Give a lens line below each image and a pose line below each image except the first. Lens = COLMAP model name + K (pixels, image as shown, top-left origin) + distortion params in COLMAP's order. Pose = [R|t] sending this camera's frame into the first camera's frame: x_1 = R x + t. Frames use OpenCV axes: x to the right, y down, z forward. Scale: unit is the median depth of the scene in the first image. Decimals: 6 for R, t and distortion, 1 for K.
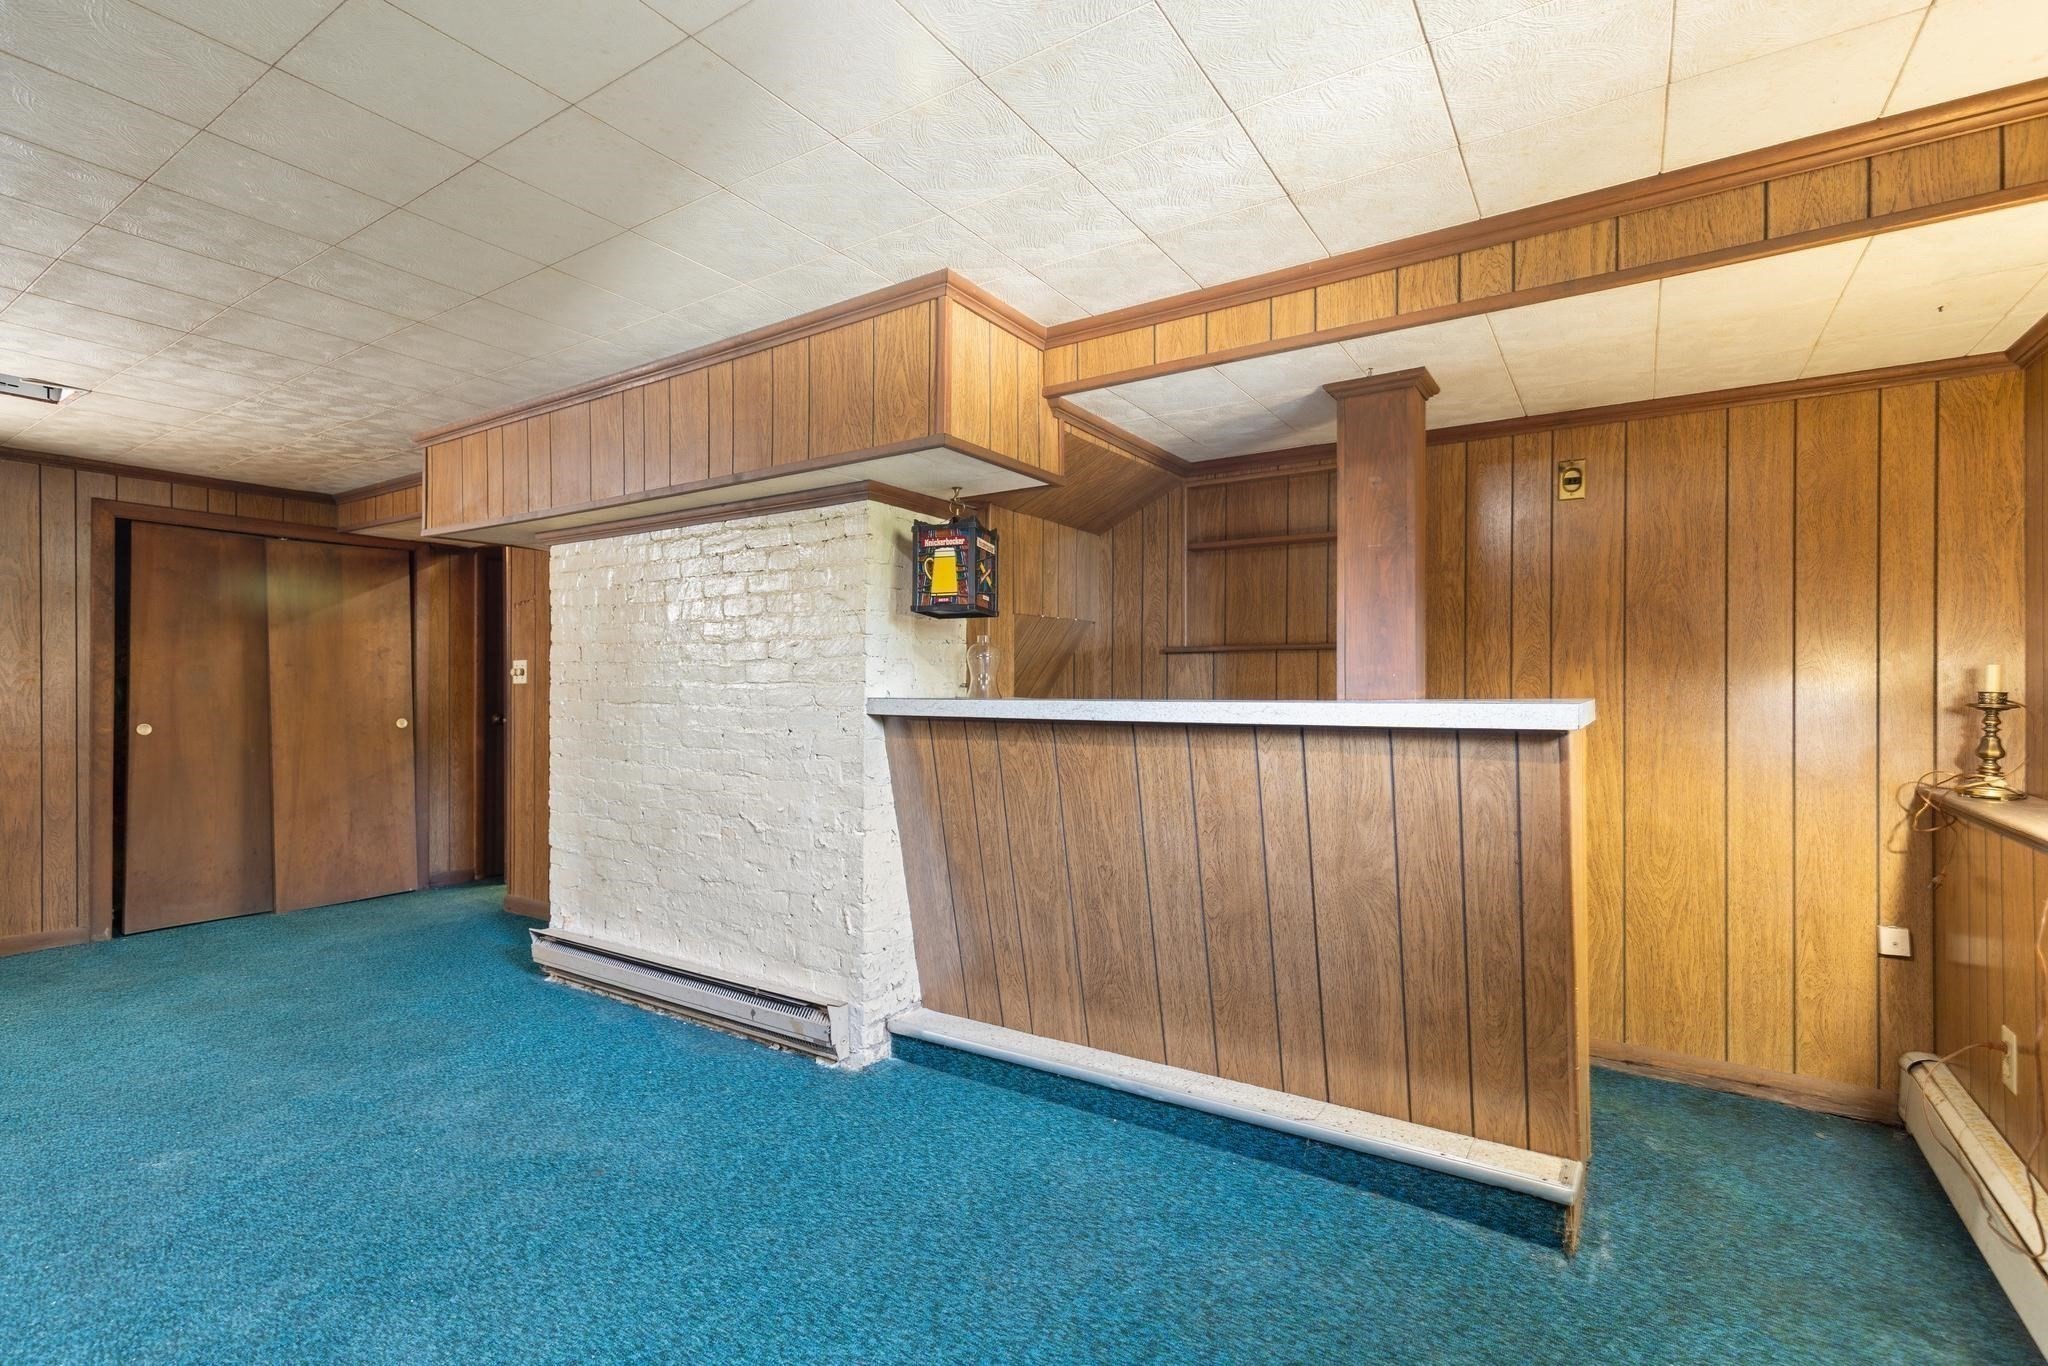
lens RADIAL K [[932.9, 0, 1046.0], [0, 932.9, 681.1], [0, 0, 1]] dist [0.009695, -0.002913]
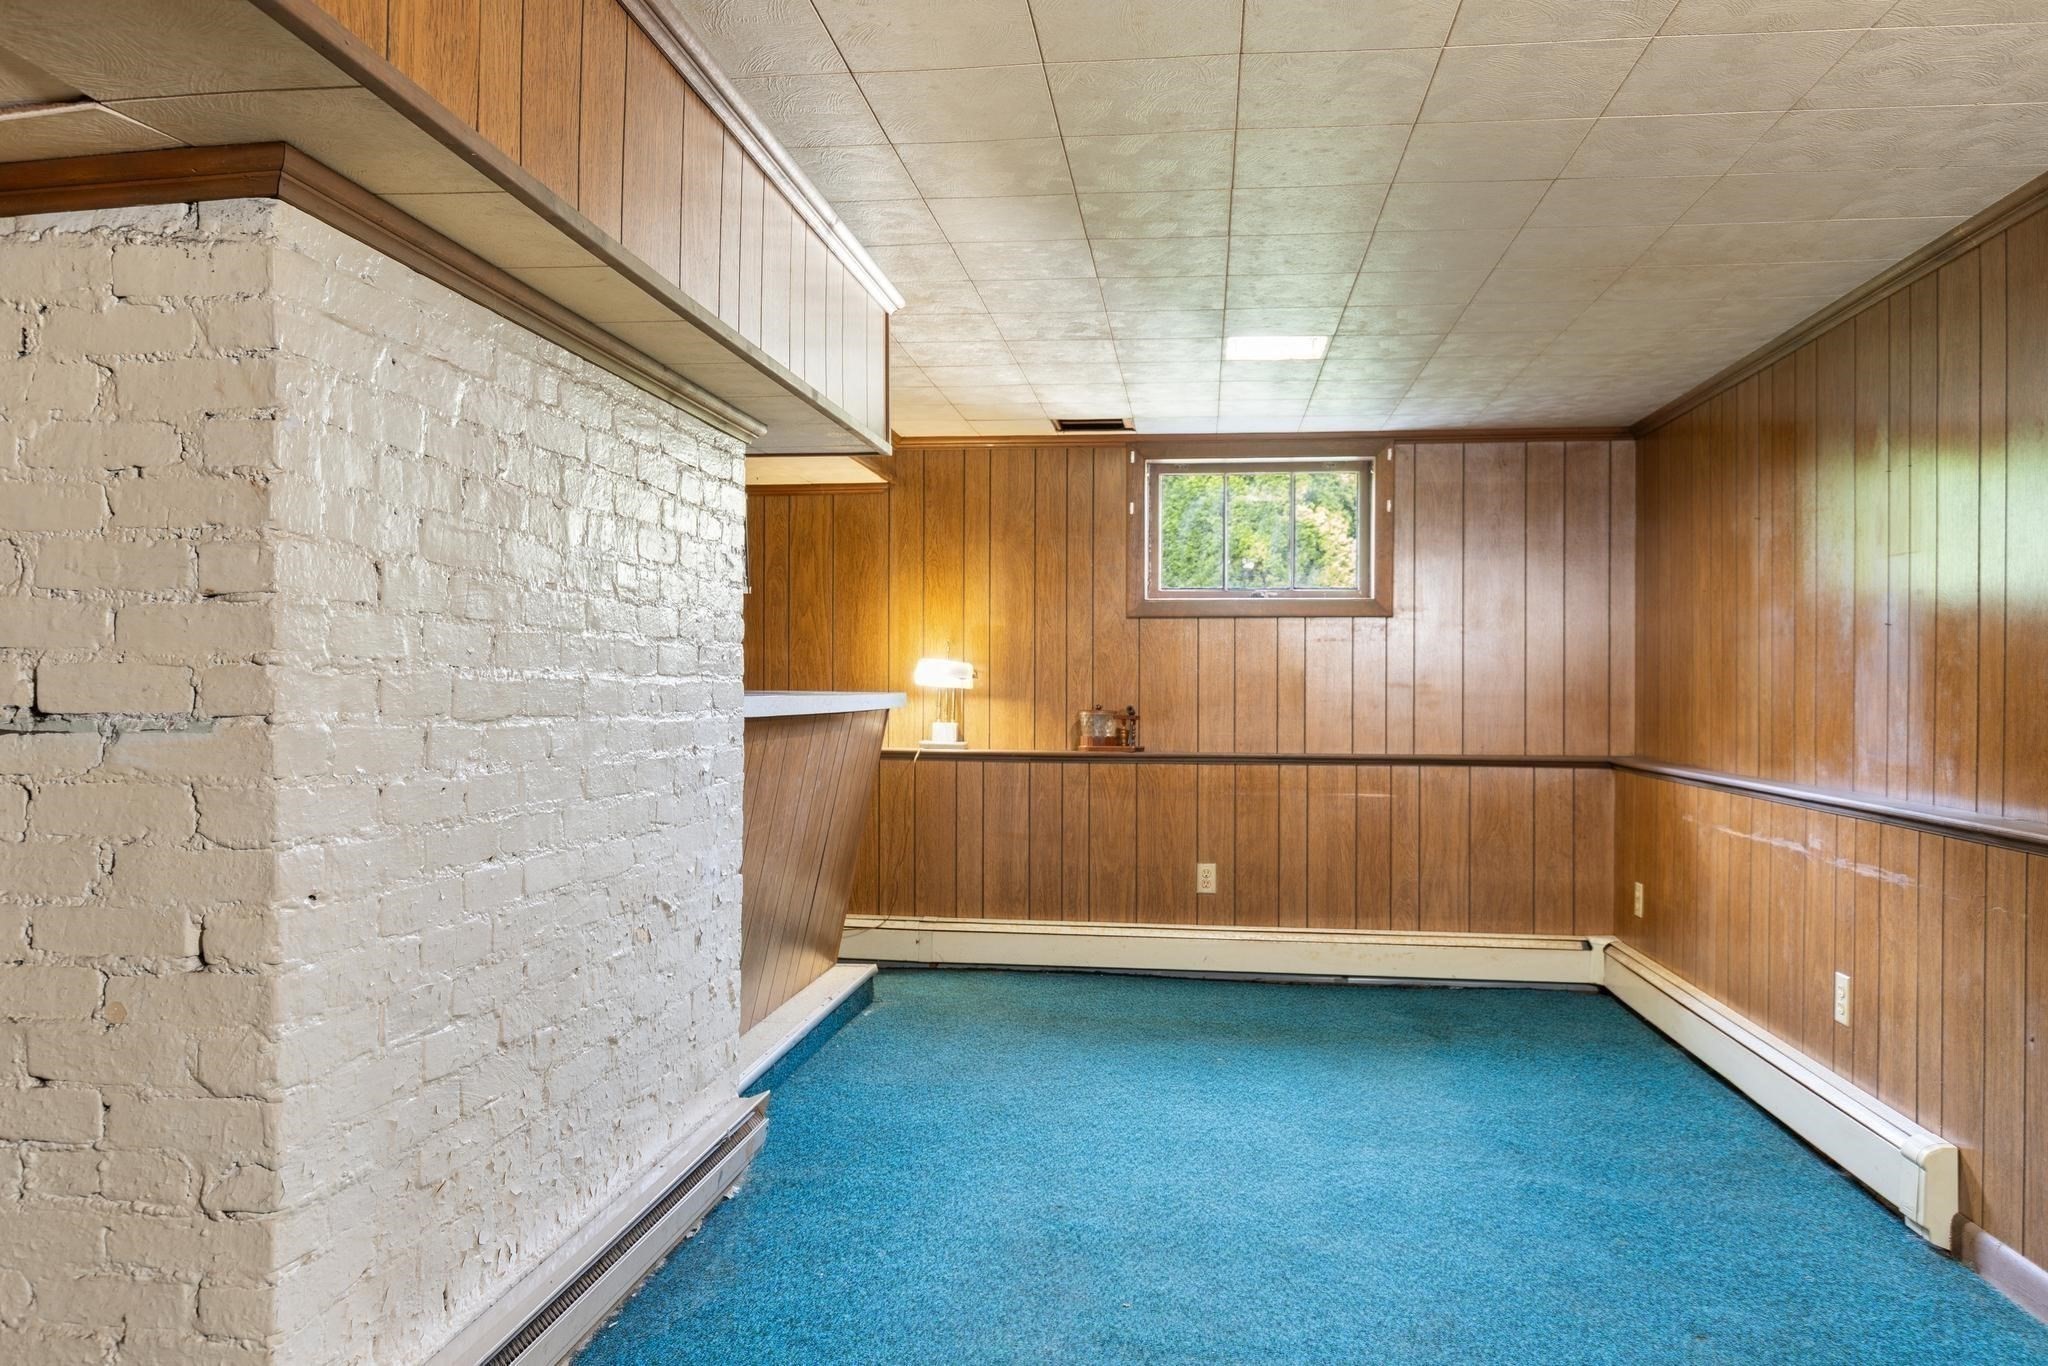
lens RADIAL K [[1456.7, 0, 1031.3], [0, 1456.7, 683.3], [0, 0, 1]] dist [-0.000802, -0.002459]
pose [[-0.433237, -0.003647, 0.901273, -1.220965], [-0.013536, 0.999905, -0.002461, 0.006284], [-0.901179, -0.013266, -0.433245, 1.145981]]
